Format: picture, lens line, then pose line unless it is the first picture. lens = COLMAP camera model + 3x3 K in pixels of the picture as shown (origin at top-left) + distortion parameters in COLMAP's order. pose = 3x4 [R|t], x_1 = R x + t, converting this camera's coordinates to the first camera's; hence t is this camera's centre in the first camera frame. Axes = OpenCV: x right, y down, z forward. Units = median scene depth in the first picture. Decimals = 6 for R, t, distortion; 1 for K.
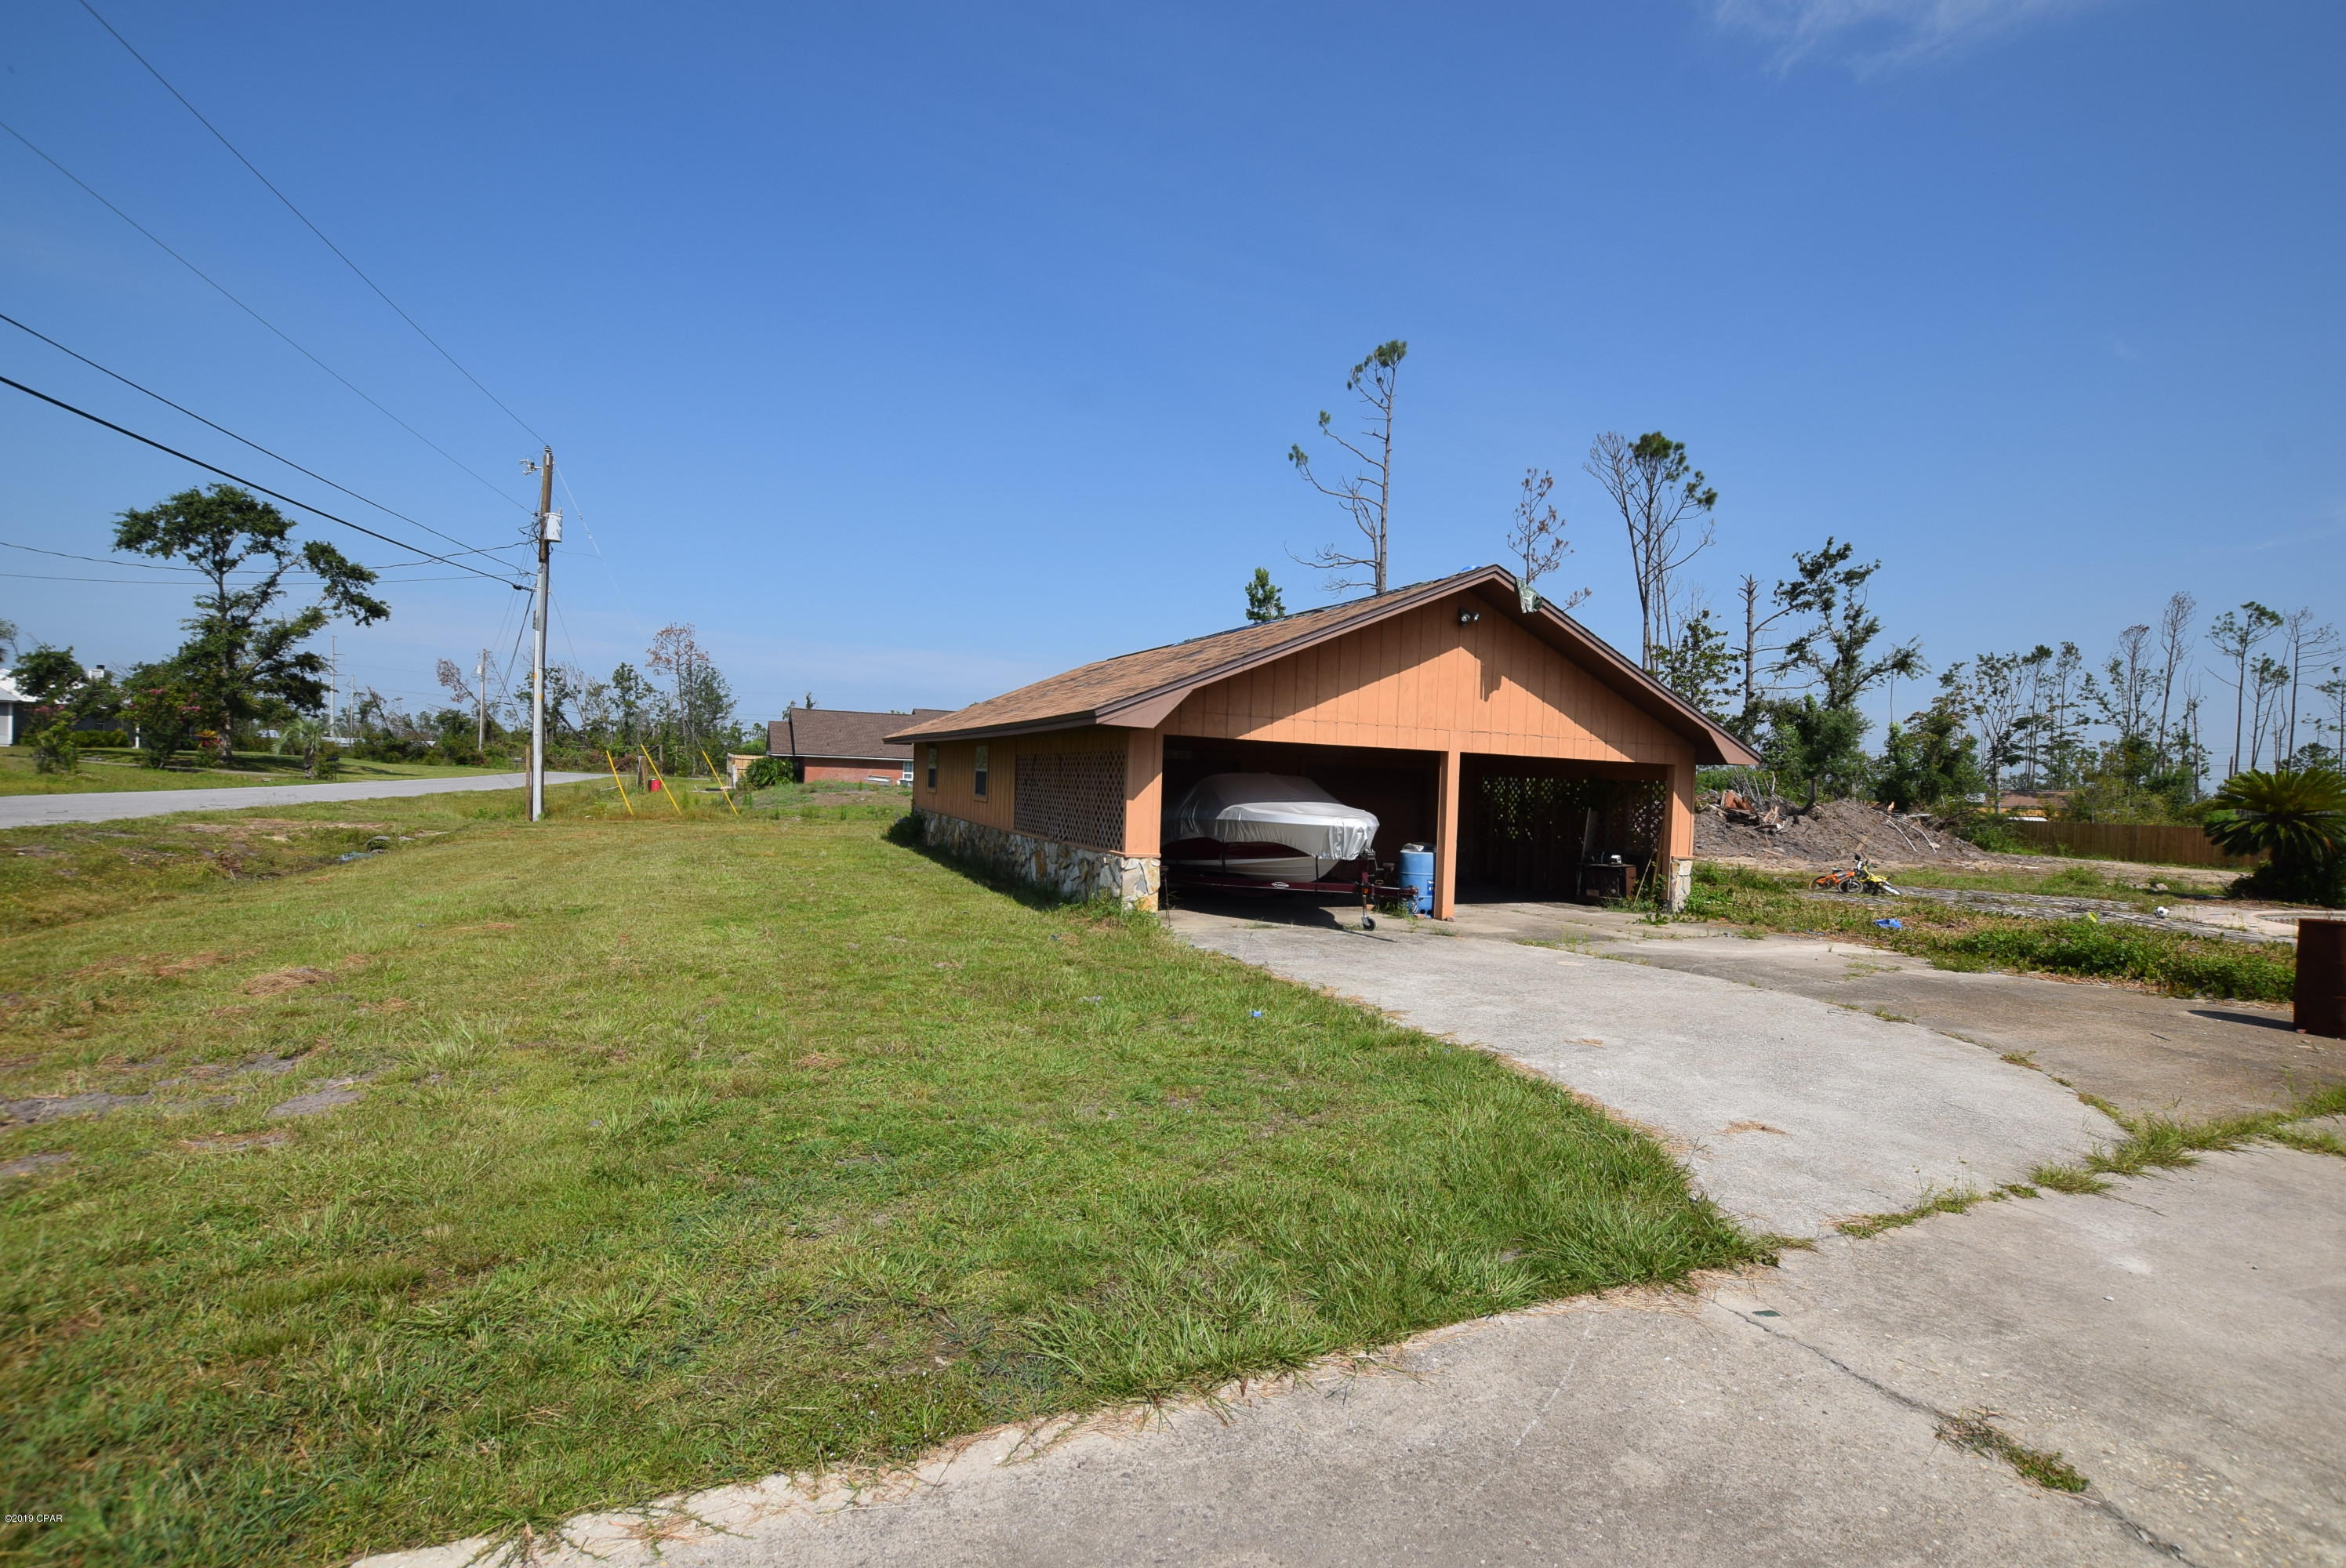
lens RADIAL K [[1075.4, 0, 1173.0], [0, 1075.4, 784.0], [0, 0, 1]] dist [-0.015981, 0.000374]
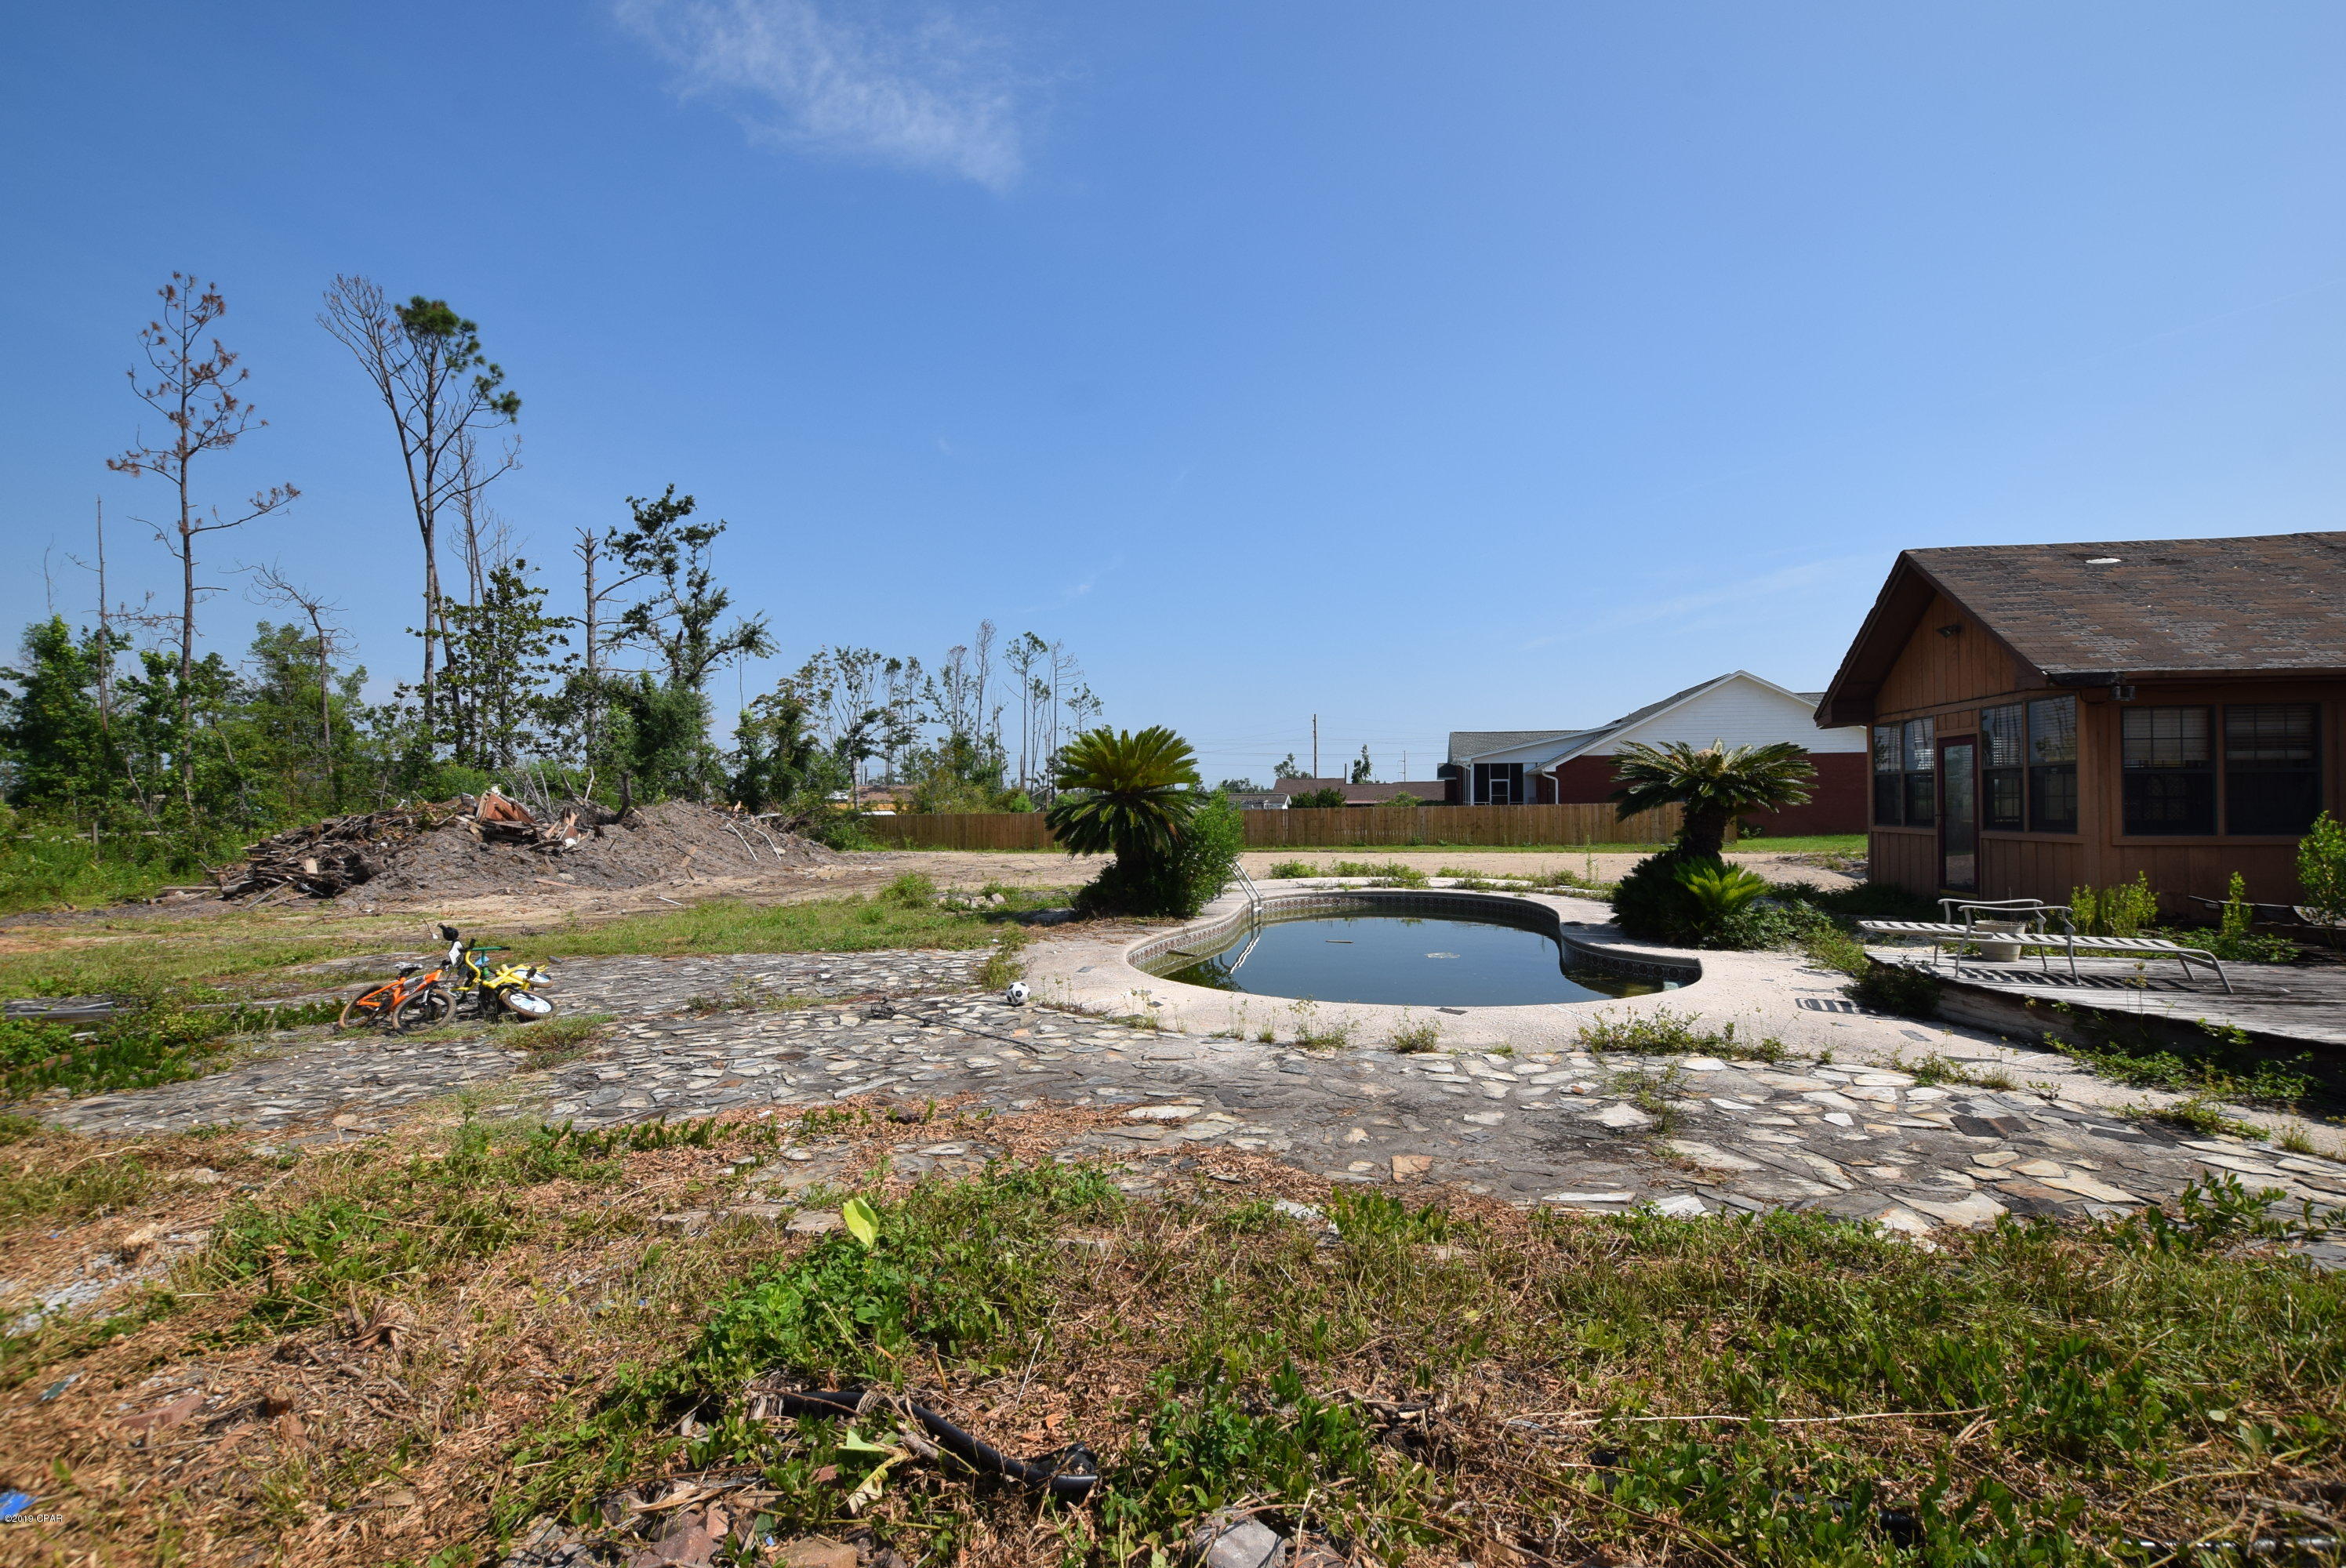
lens RADIAL K [[1040.7, 0, 1184.2], [0, 1040.7, 791.1], [0, 0, 1]] dist [-0.031504, 0.005869]
pose [[0.583603, -0.031647, 0.811422, 0.192501], [0.033034, 0.999338, 0.015218, 0.006977], [-0.811367, 0.017923, 0.584262, 0.213758]]
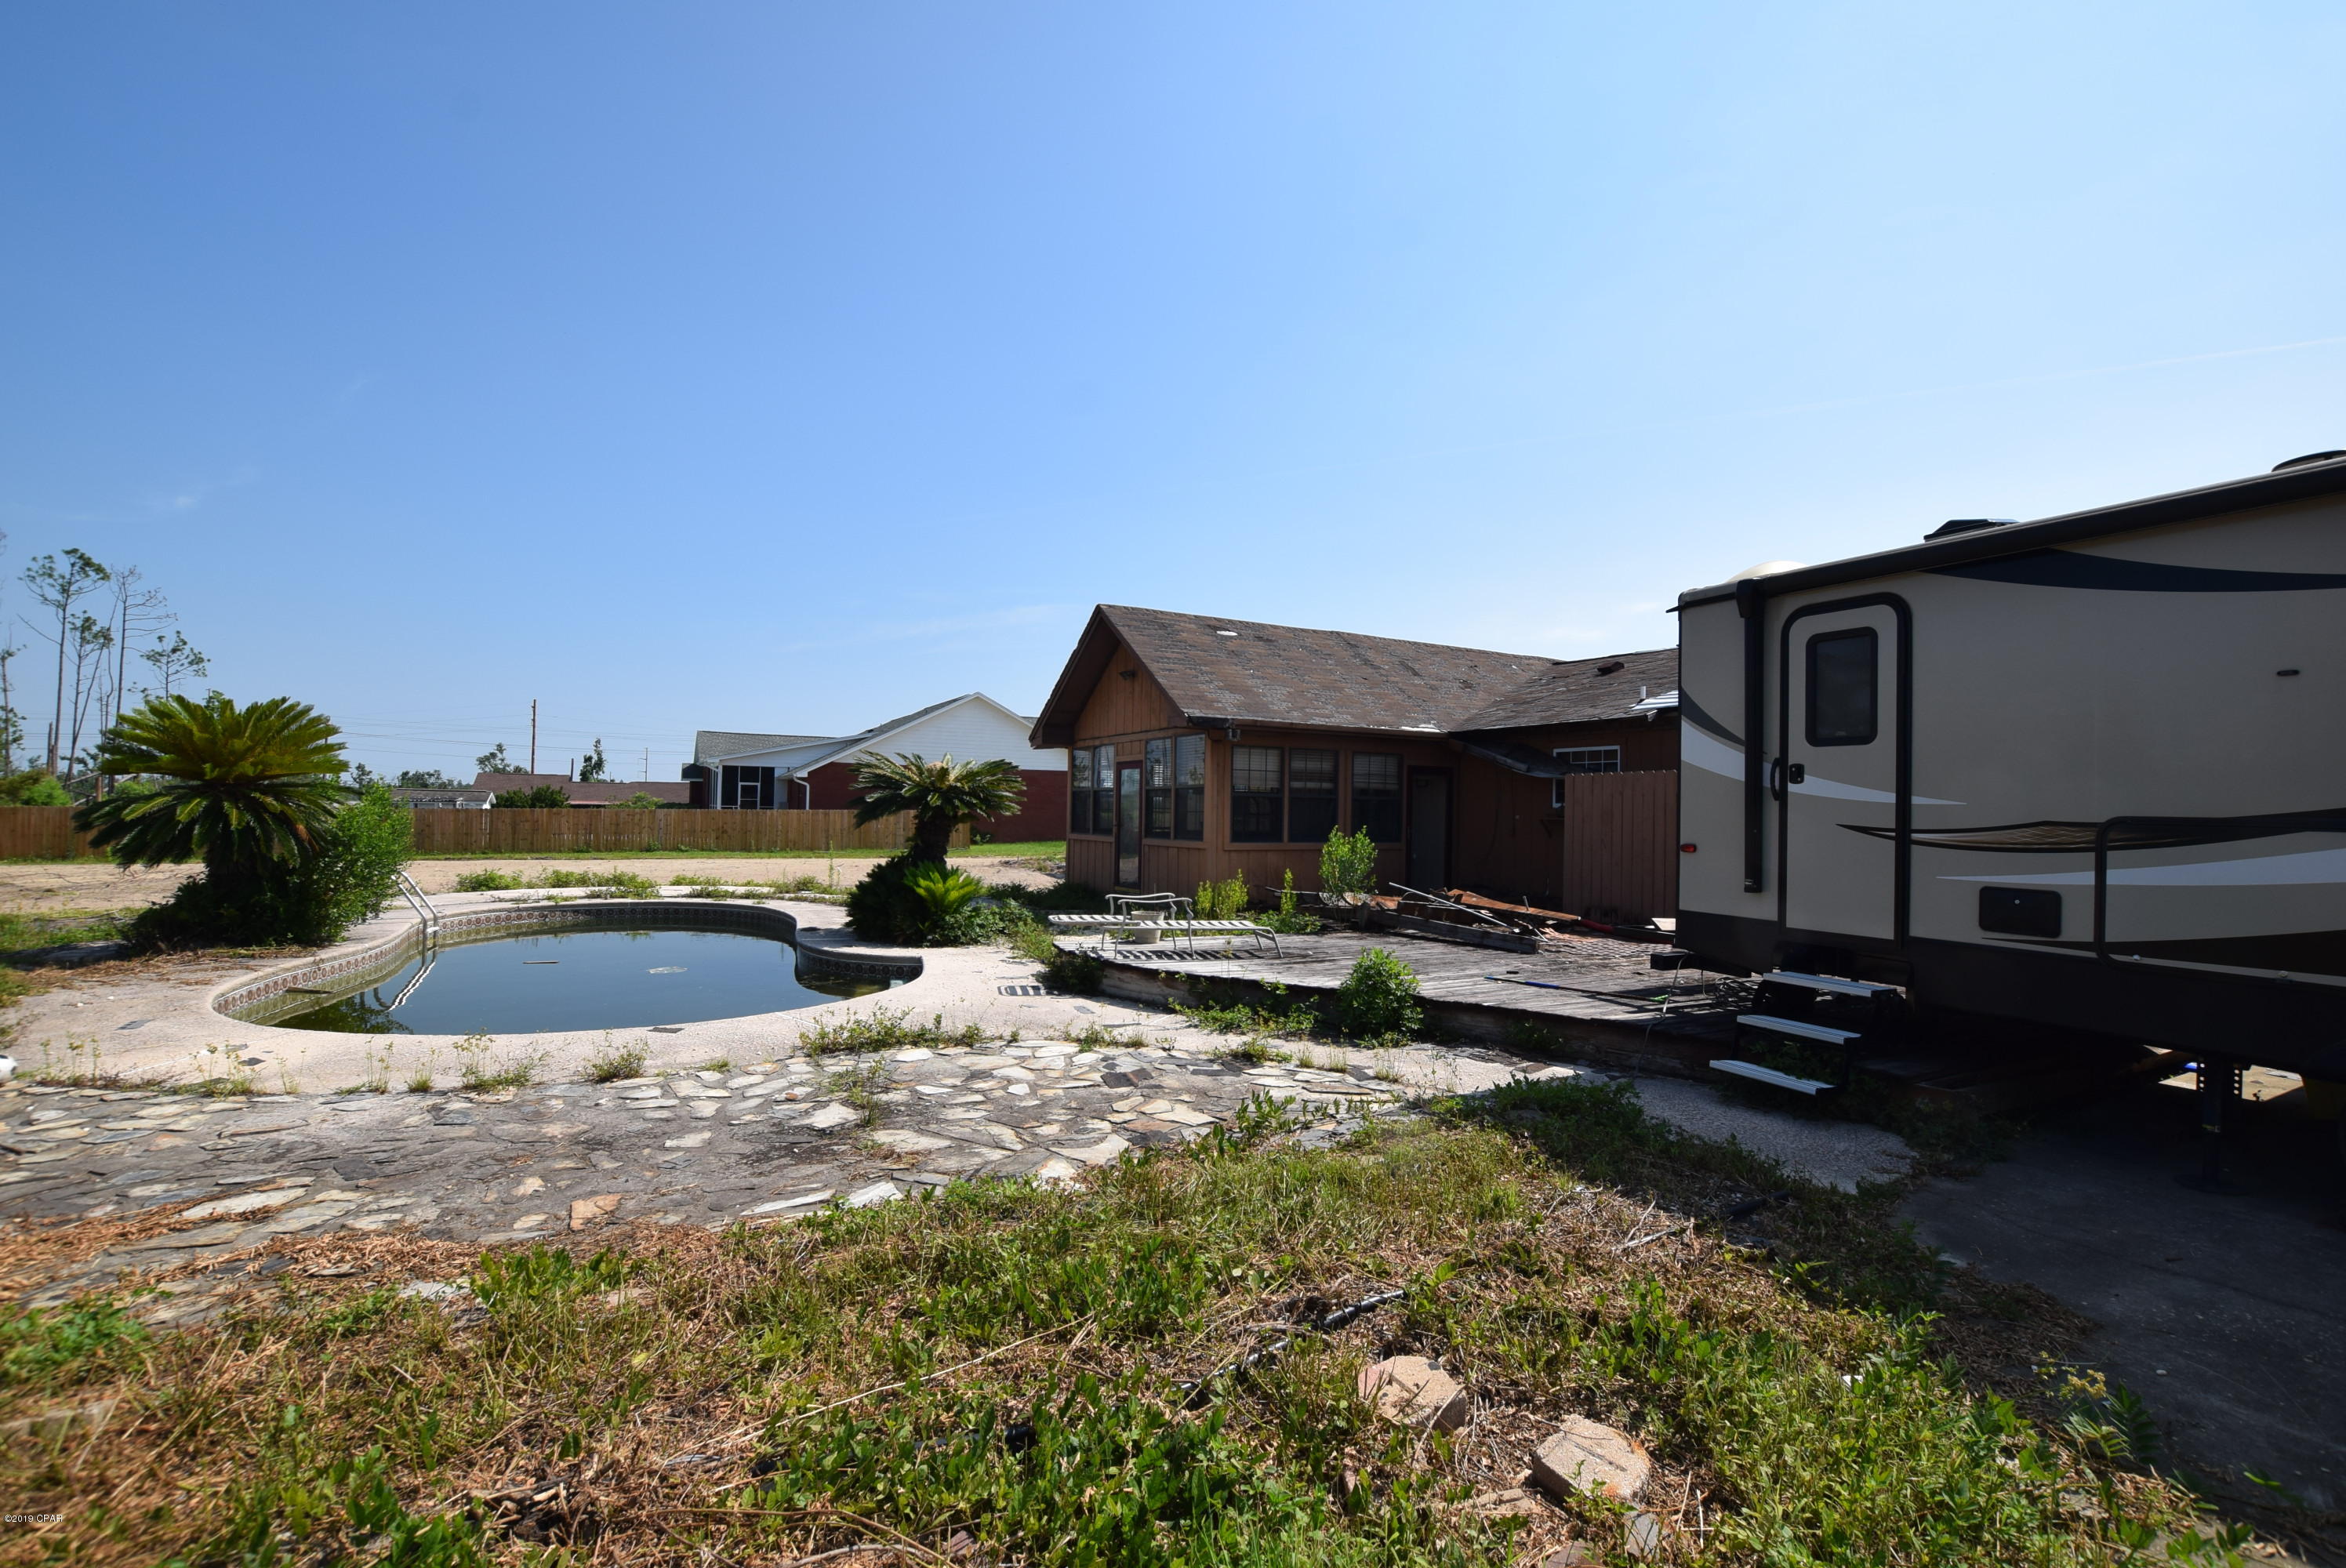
lens RADIAL K [[1040.7, 0, 1184.2], [0, 1040.7, 791.1], [0, 0, 1]] dist [-0.031504, 0.005869]
pose [[-0.063584, -0.018135, 0.997812, 0.193483], [-0.012225, 0.999774, 0.017392, 0.006938], [-0.997902, -0.011093, -0.063792, 0.210354]]
